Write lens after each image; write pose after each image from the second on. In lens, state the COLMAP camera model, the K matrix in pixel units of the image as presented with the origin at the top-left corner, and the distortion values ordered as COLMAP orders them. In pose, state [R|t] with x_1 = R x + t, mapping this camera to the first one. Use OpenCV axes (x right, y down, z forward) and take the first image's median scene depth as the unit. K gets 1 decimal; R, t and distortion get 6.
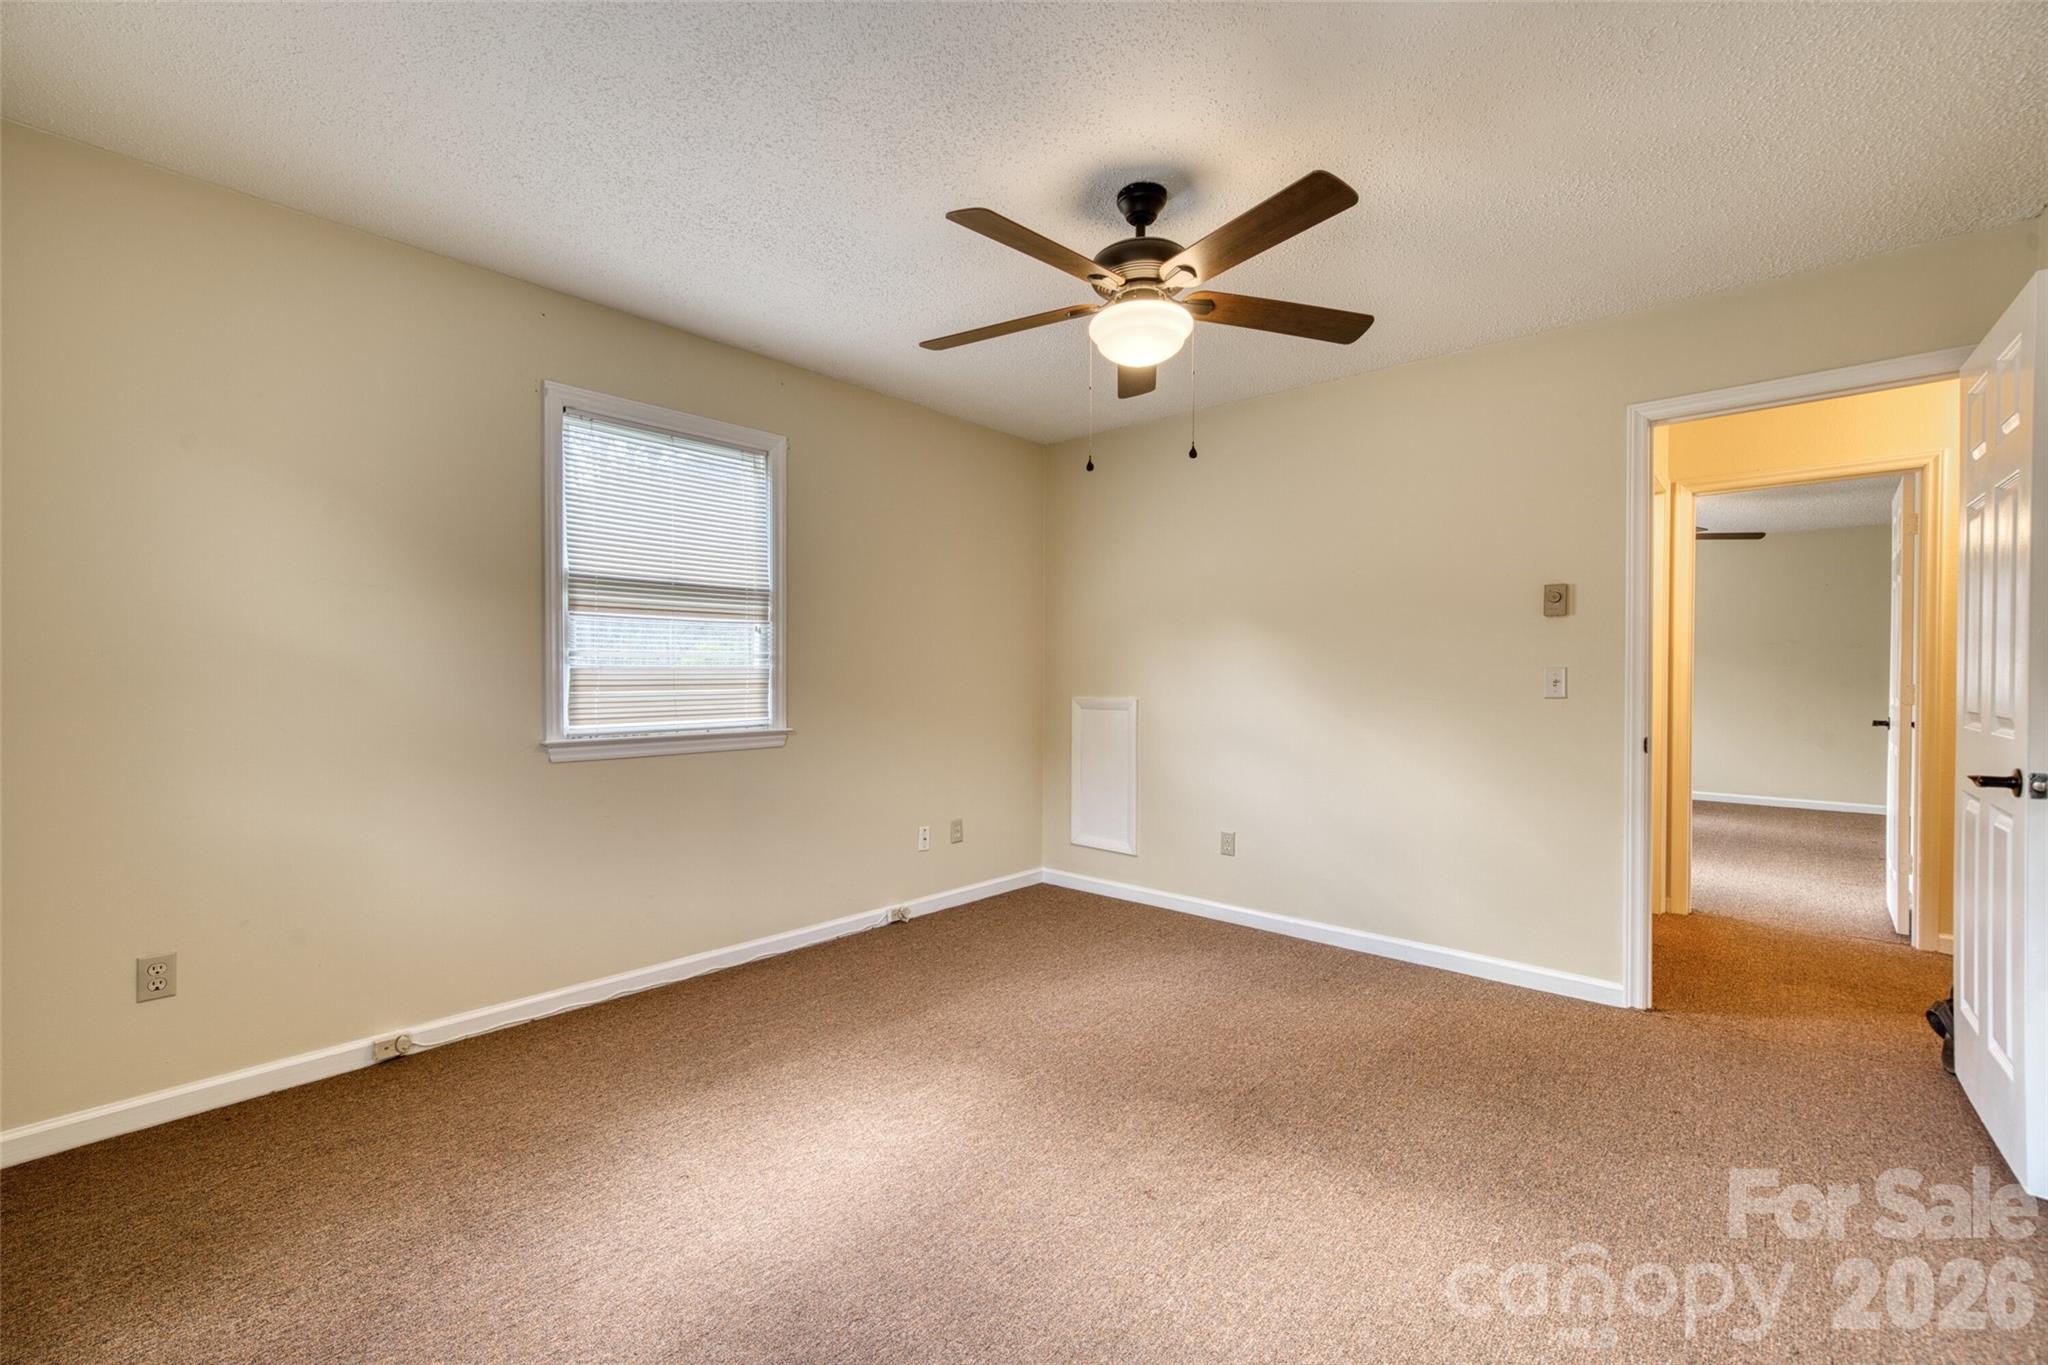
lens RADIAL K [[860.4, 0, 1031.0], [0, 860.4, 686.1], [0, 0, 1]] dist [0.008519, -0.001110]
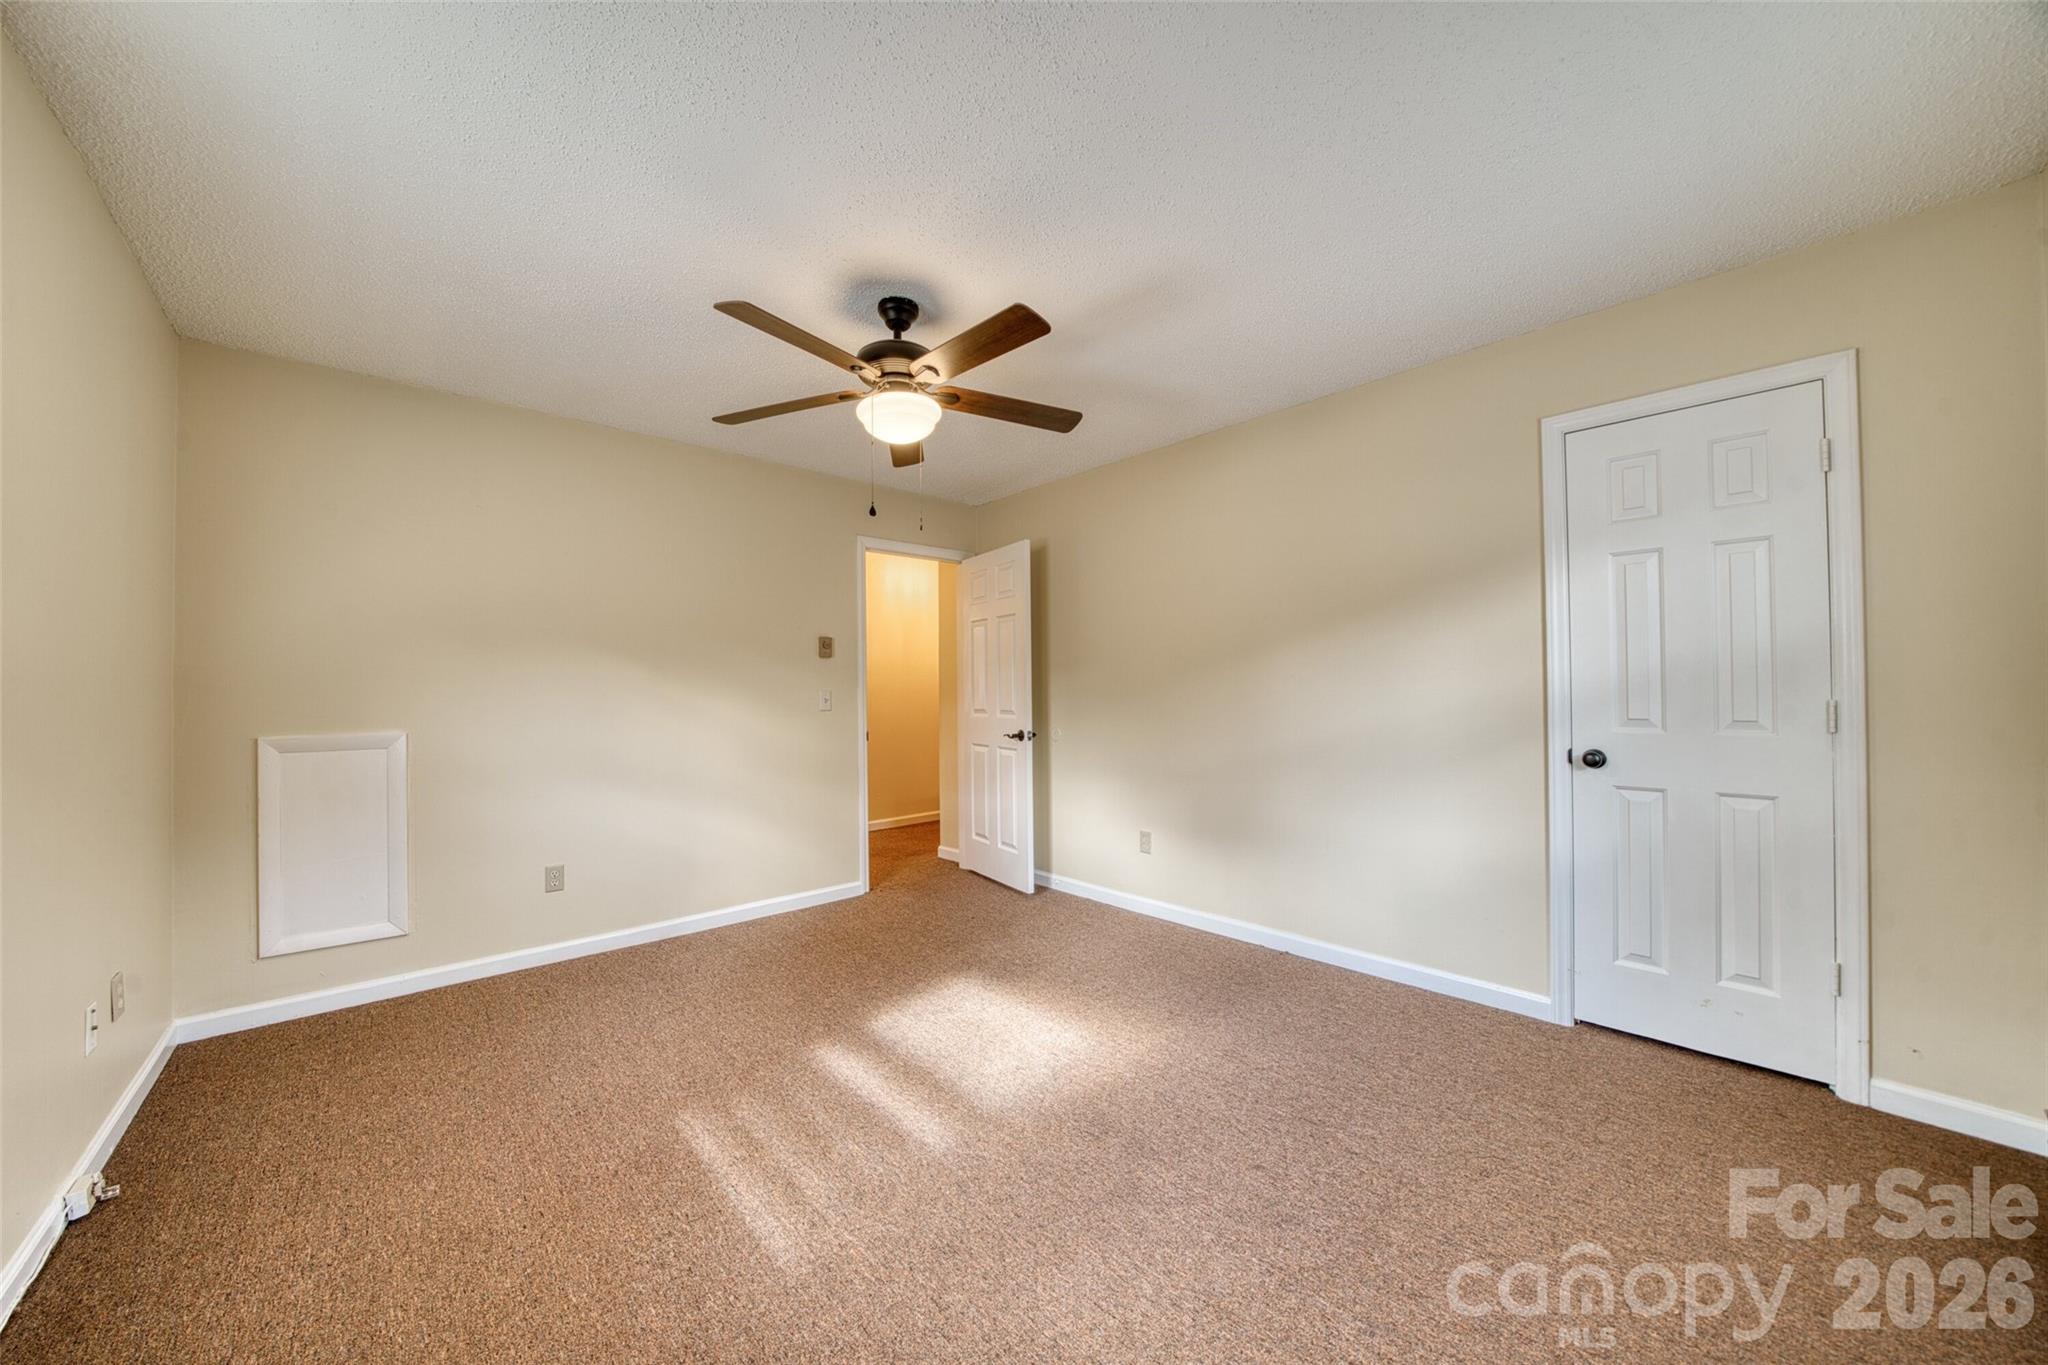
lens RADIAL K [[710.3, 0, 1017.6], [0, 710.3, 678.2], [0, 0, 1]] dist [-0.027042, 0.003456]
pose [[0.093229, 0.015108, 0.995530, -0.567146], [0.021712, 0.999616, -0.017204, -0.013148], [-0.995408, 0.023219, 0.092865, 0.489965]]
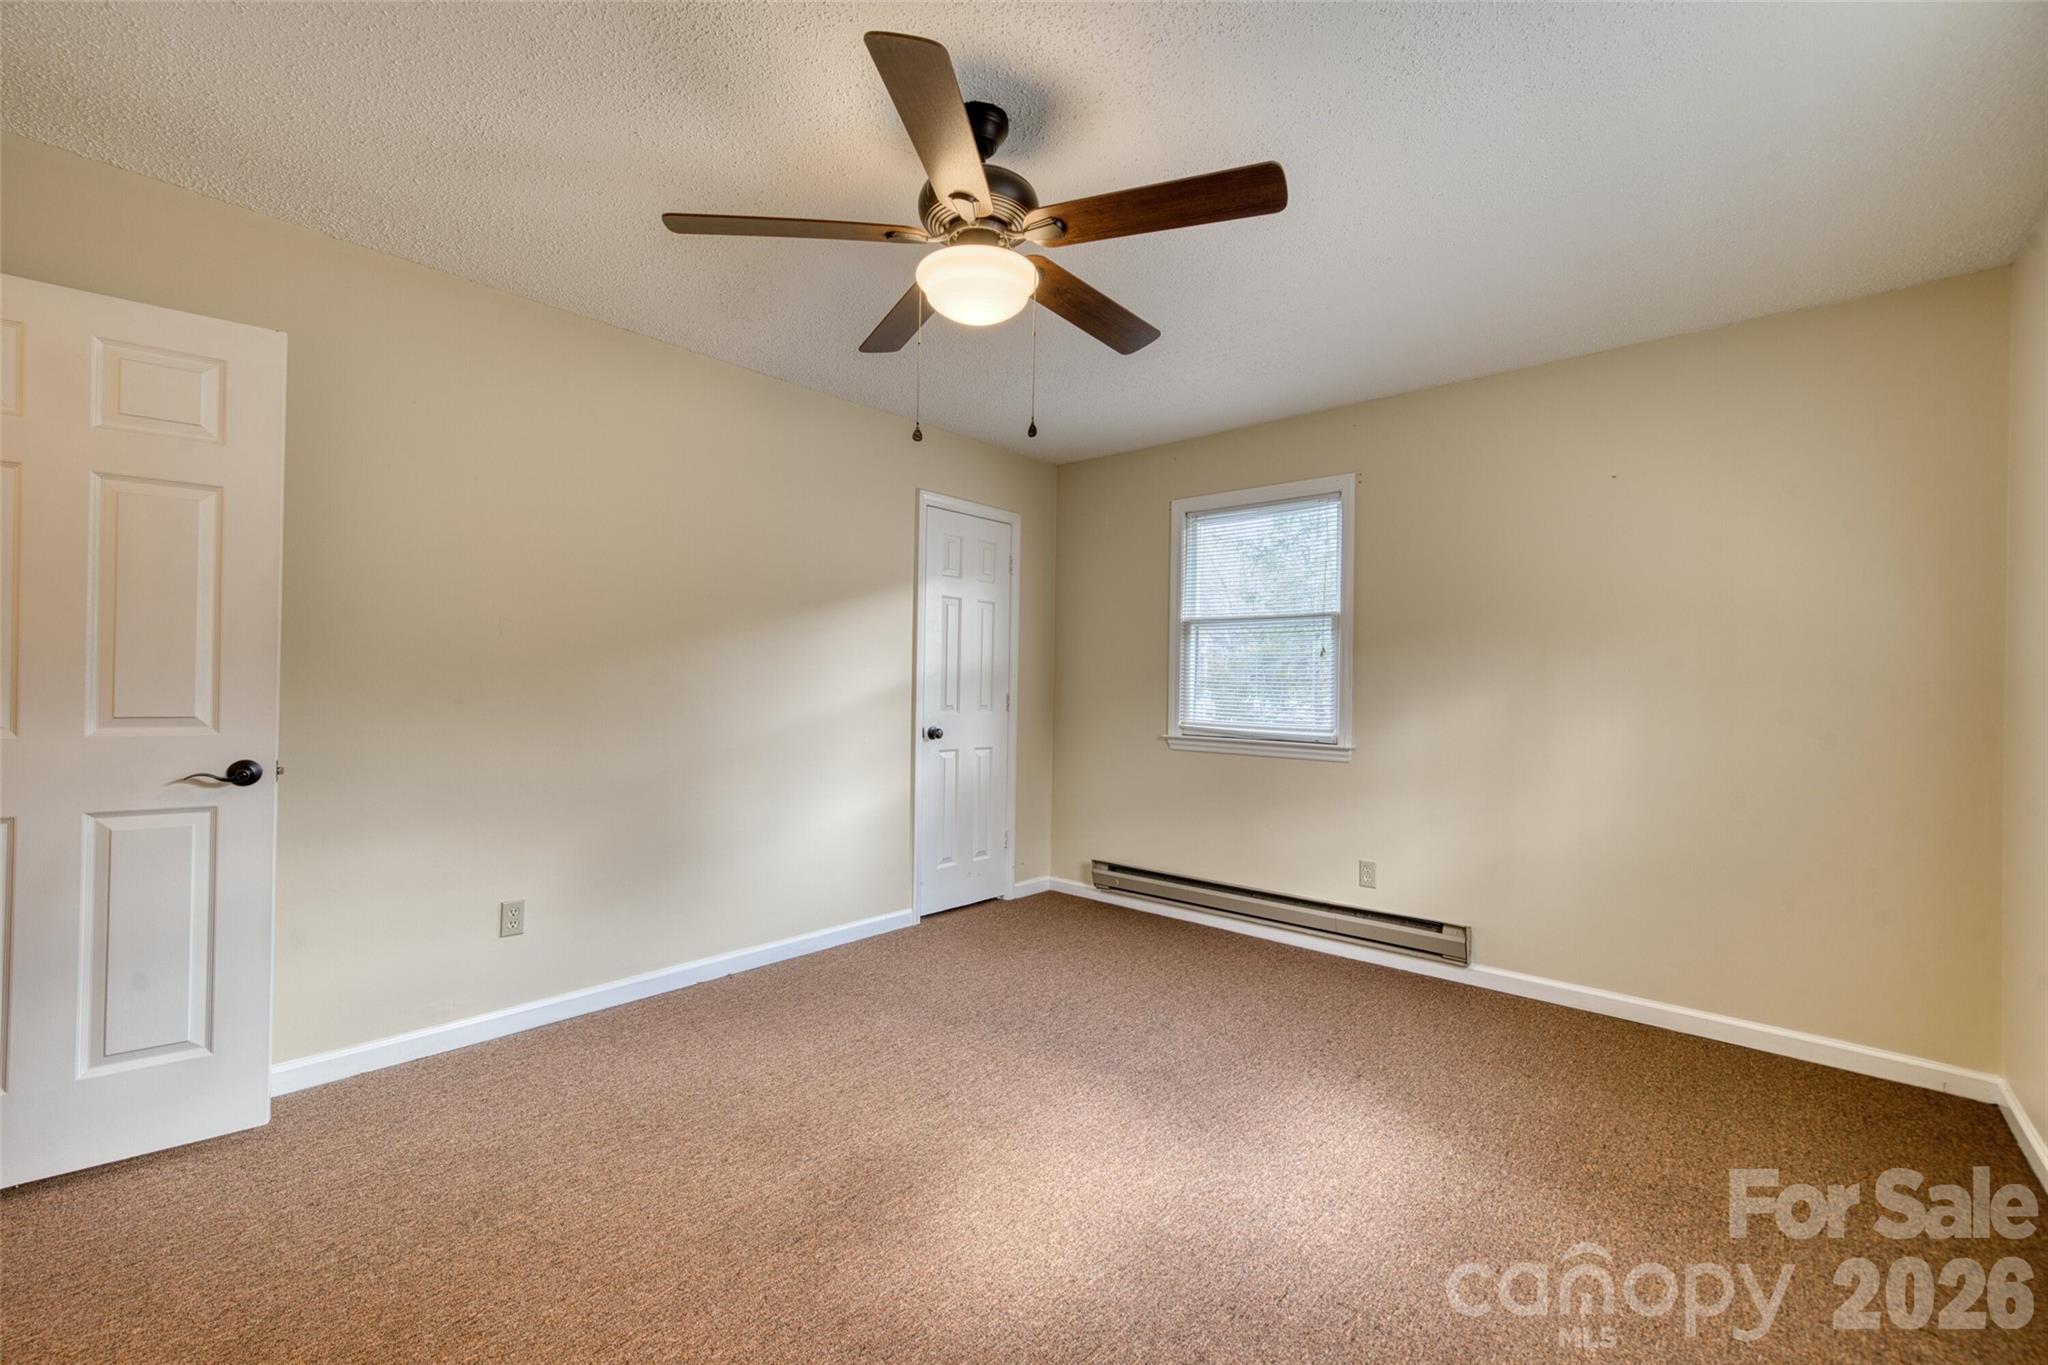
lens RADIAL K [[826.5, 0, 1016.3], [0, 826.5, 685.3], [0, 0, 1]] dist [-0.005317, 0.000099]
pose [[-0.999796, -0.016003, 0.012351, 0.041024], [-0.015840, 0.999787, 0.013206, -0.020801], [-0.012560, 0.013007, -0.999837, 1.187822]]
